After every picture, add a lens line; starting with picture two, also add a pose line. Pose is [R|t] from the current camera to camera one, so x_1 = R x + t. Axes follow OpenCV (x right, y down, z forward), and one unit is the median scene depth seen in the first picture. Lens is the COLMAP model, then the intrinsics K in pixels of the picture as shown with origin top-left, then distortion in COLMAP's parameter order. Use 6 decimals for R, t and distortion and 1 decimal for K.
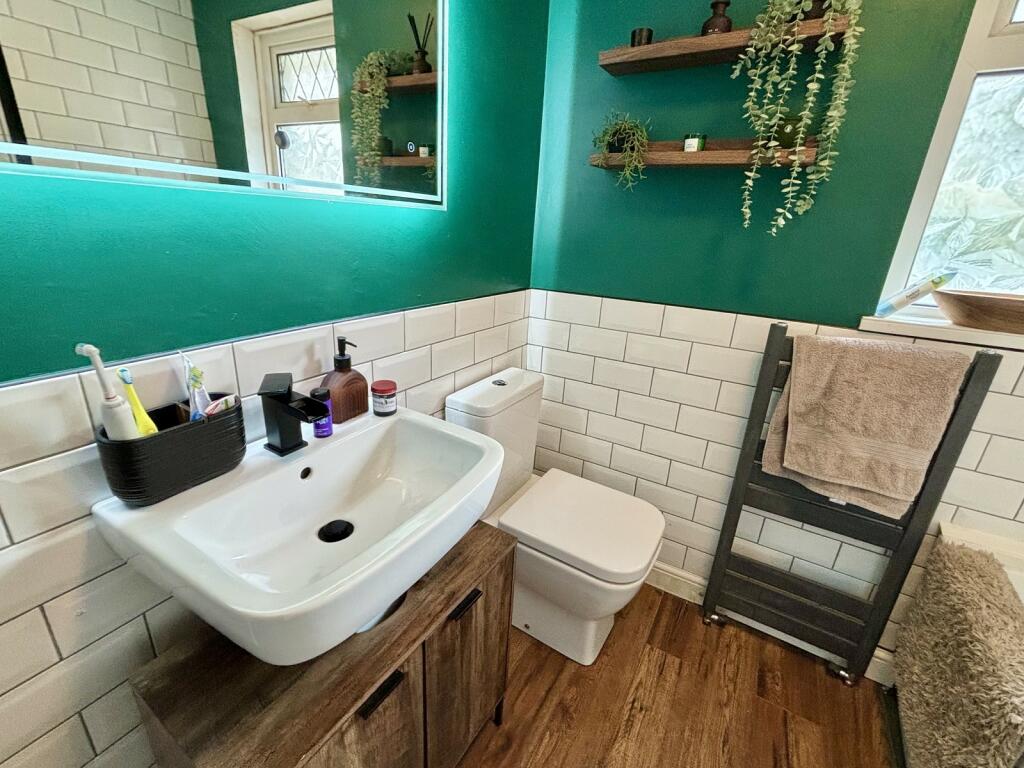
lens RADIAL K [[449.1, 0, 517.0], [0, 449.1, 388.9], [0, 0, 1]] dist [-0.009940, 0.002466]
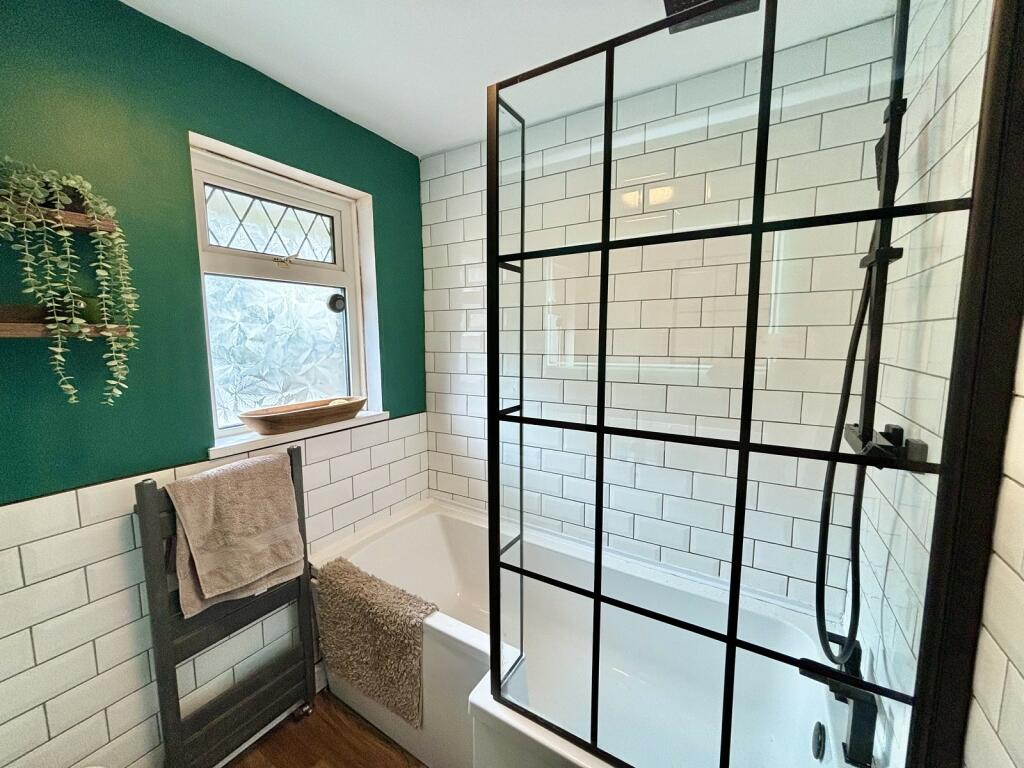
lens RADIAL K [[412.7, 0, 515.1], [0, 412.7, 387.2], [0, 0, 1]] dist [0.001481, -0.000048]
pose [[0.021285, -0.168226, 0.985519, -0.279054], [0.343439, 0.926986, 0.150817, -0.195947], [-0.938934, 0.335256, 0.077506, 0.073554]]
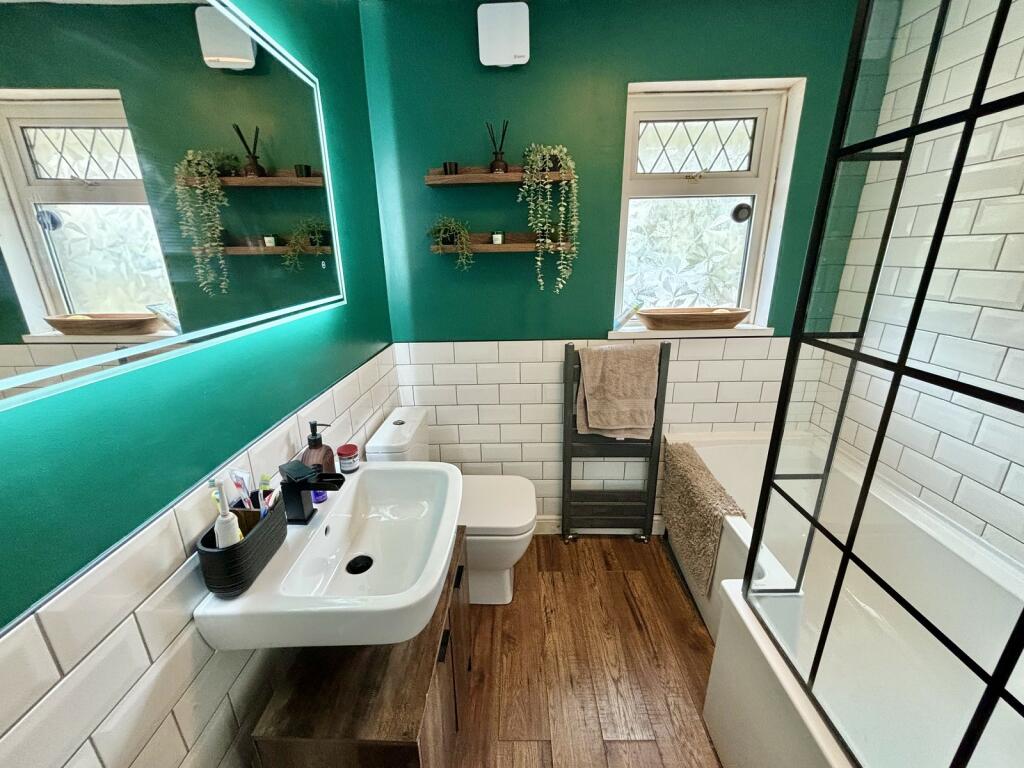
lens RADIAL K [[412.7, 0, 519.3], [0, 412.7, 384.7], [0, 0, 1]] dist [0.001481, -0.000048]
pose [[0.856926, -0.216654, 0.467695, -0.308042], [0.227454, 0.973193, 0.034071, -0.091815], [-0.462538, 0.077183, 0.883233, -0.233360]]
